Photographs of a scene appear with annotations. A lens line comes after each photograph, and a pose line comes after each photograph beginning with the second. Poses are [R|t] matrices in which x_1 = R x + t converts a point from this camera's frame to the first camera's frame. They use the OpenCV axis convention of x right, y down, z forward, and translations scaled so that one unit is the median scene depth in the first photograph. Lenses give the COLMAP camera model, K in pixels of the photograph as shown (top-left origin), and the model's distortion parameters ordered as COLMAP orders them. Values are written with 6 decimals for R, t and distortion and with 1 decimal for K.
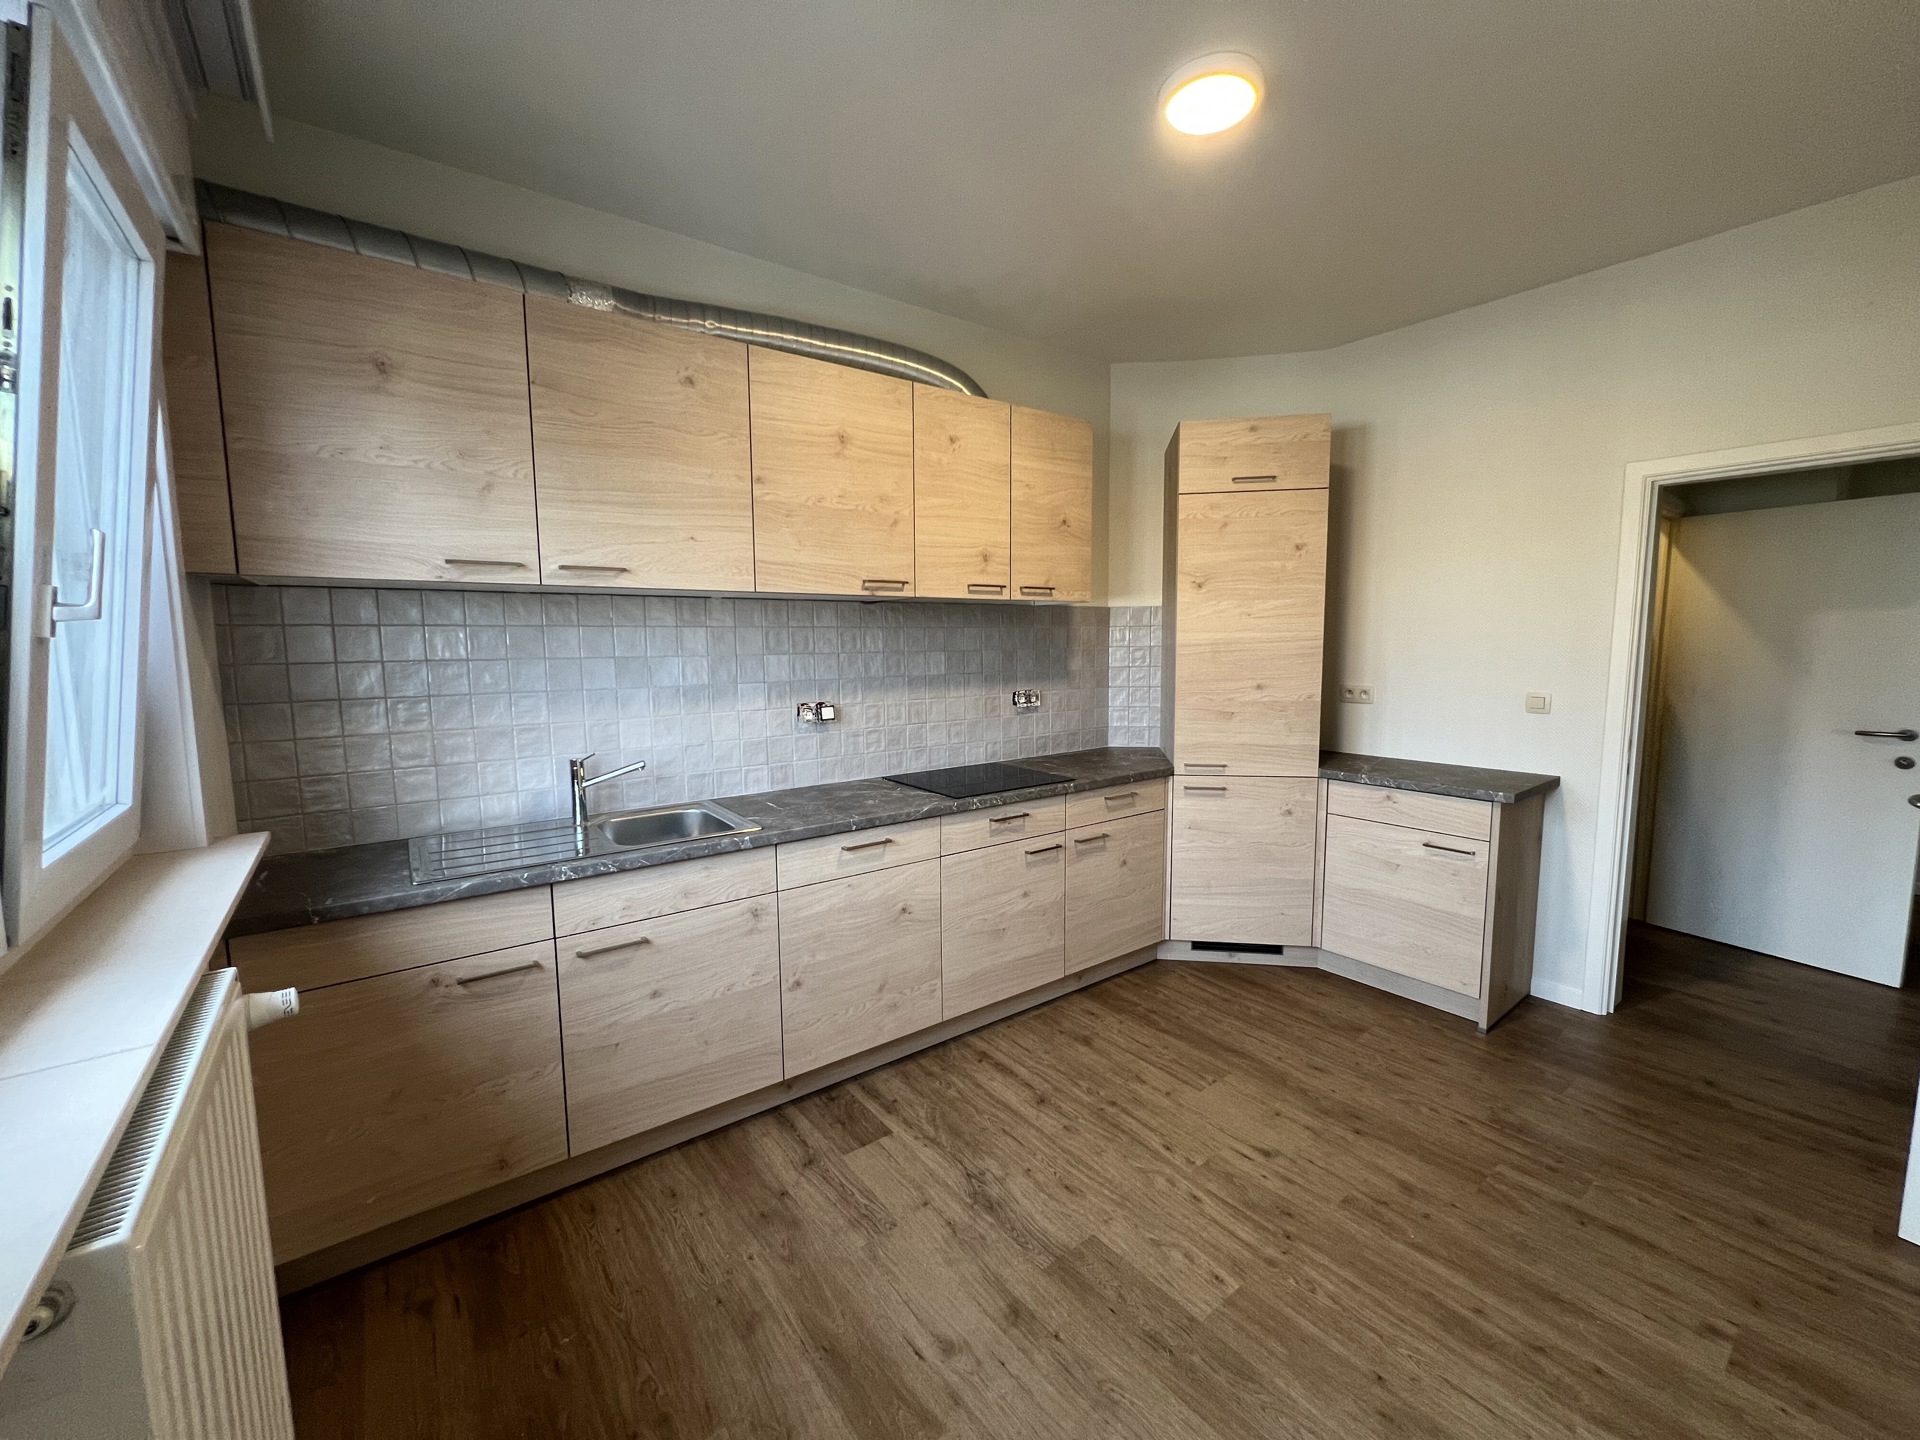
lens RADIAL K [[768.2, 0, 951.4], [0, 768.2, 720.2], [0, 0, 1]] dist [-0.001083, -0.000029]
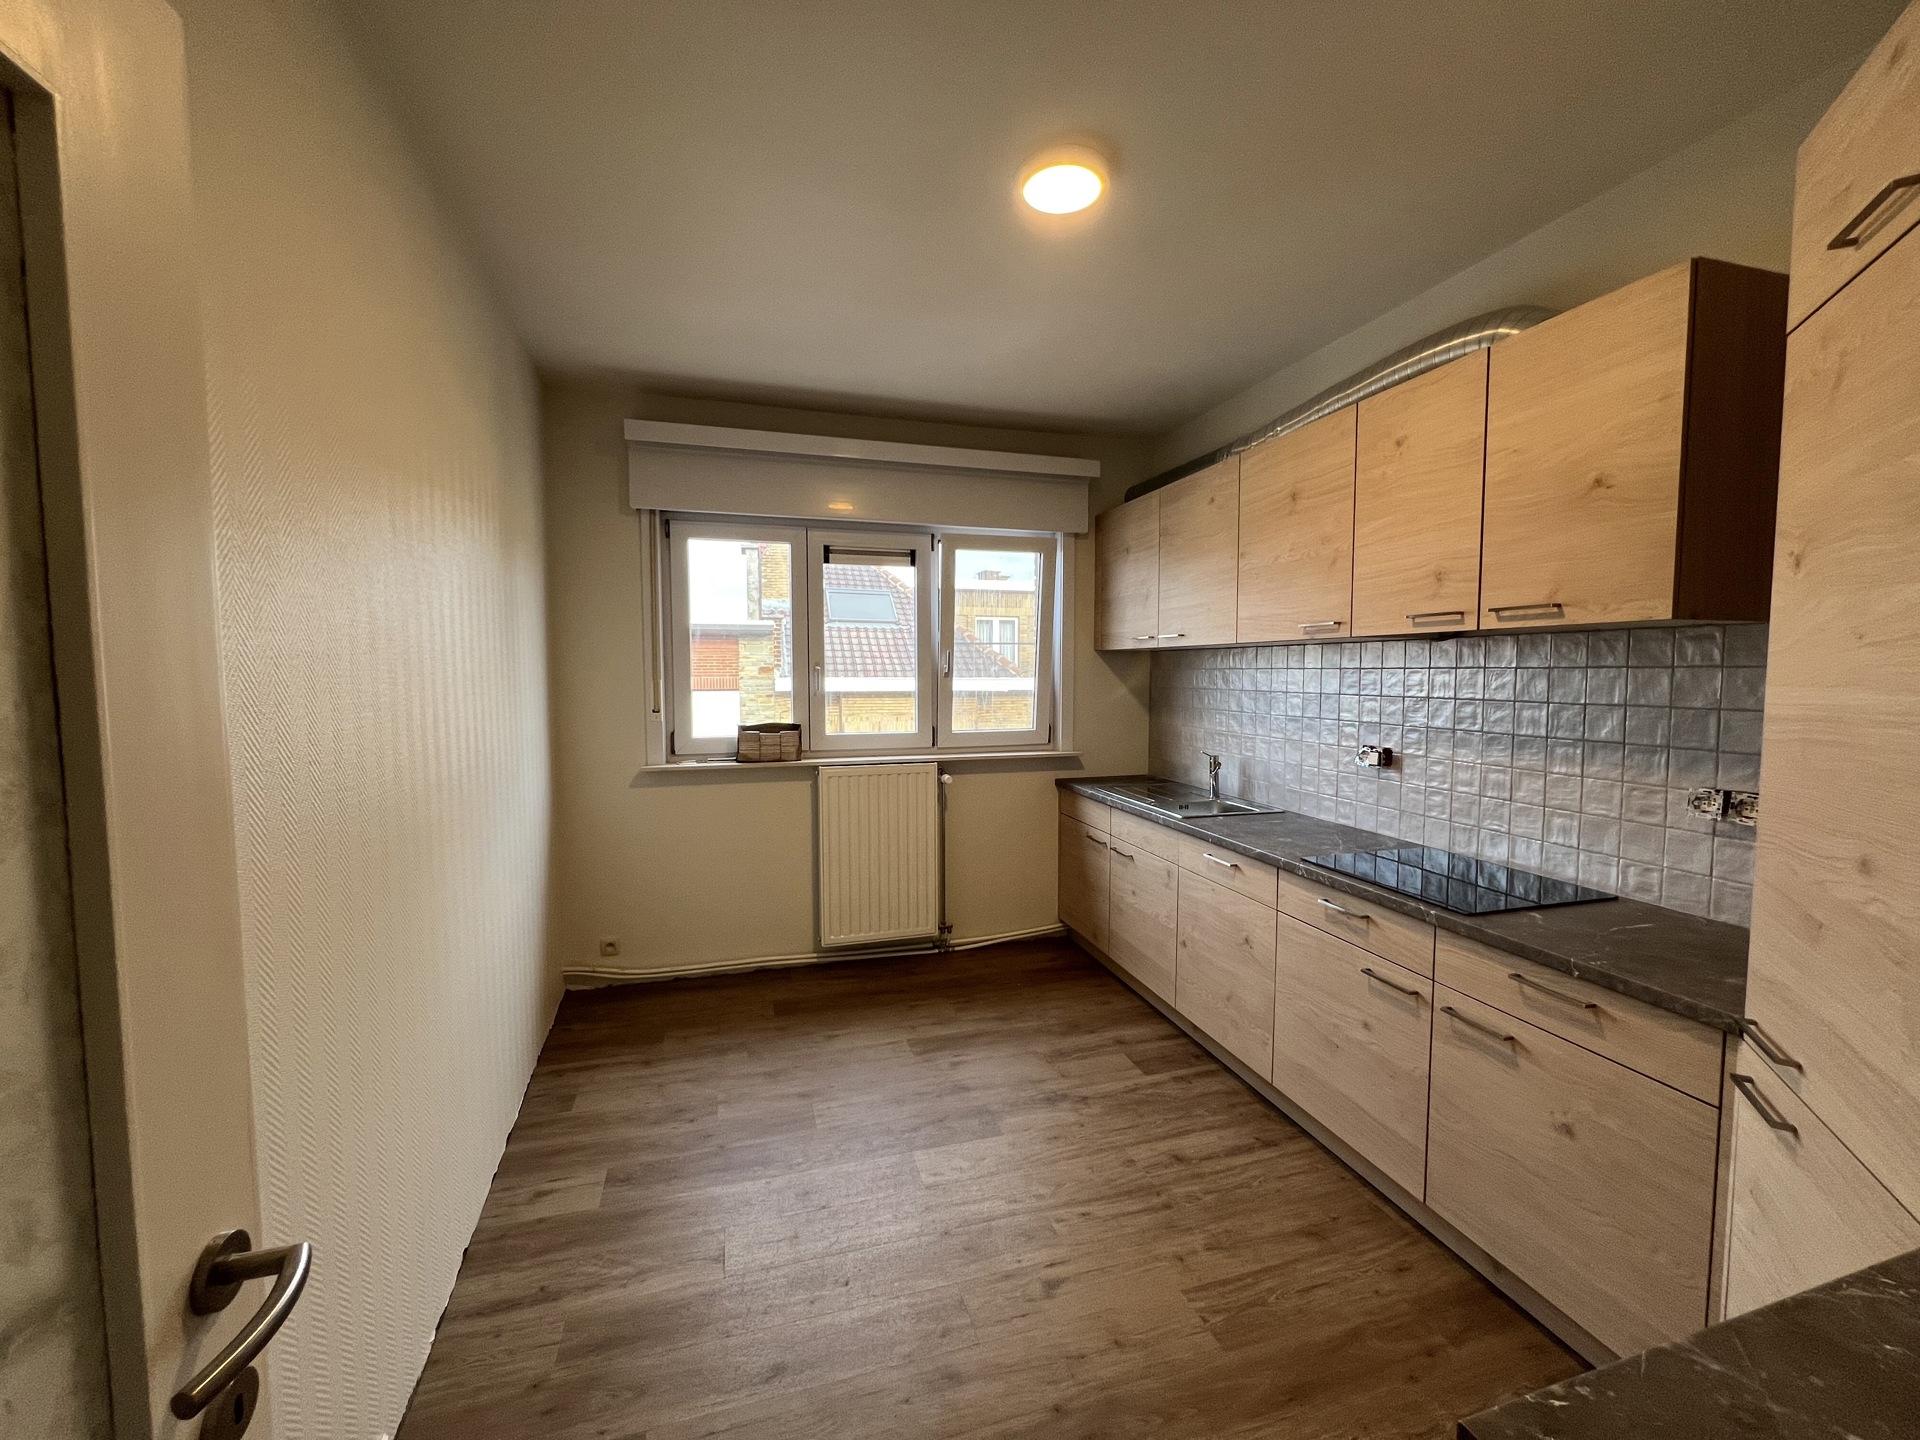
lens RADIAL K [[768.2, 0, 959.5], [0, 768.2, 720.1], [0, 0, 1]] dist [-0.001083, -0.000029]
pose [[-0.352002, 0.069262, -0.933433, 1.021791], [-0.094889, 0.989480, 0.109204, -0.125882], [0.931177, 0.127013, -0.341726, 0.945612]]
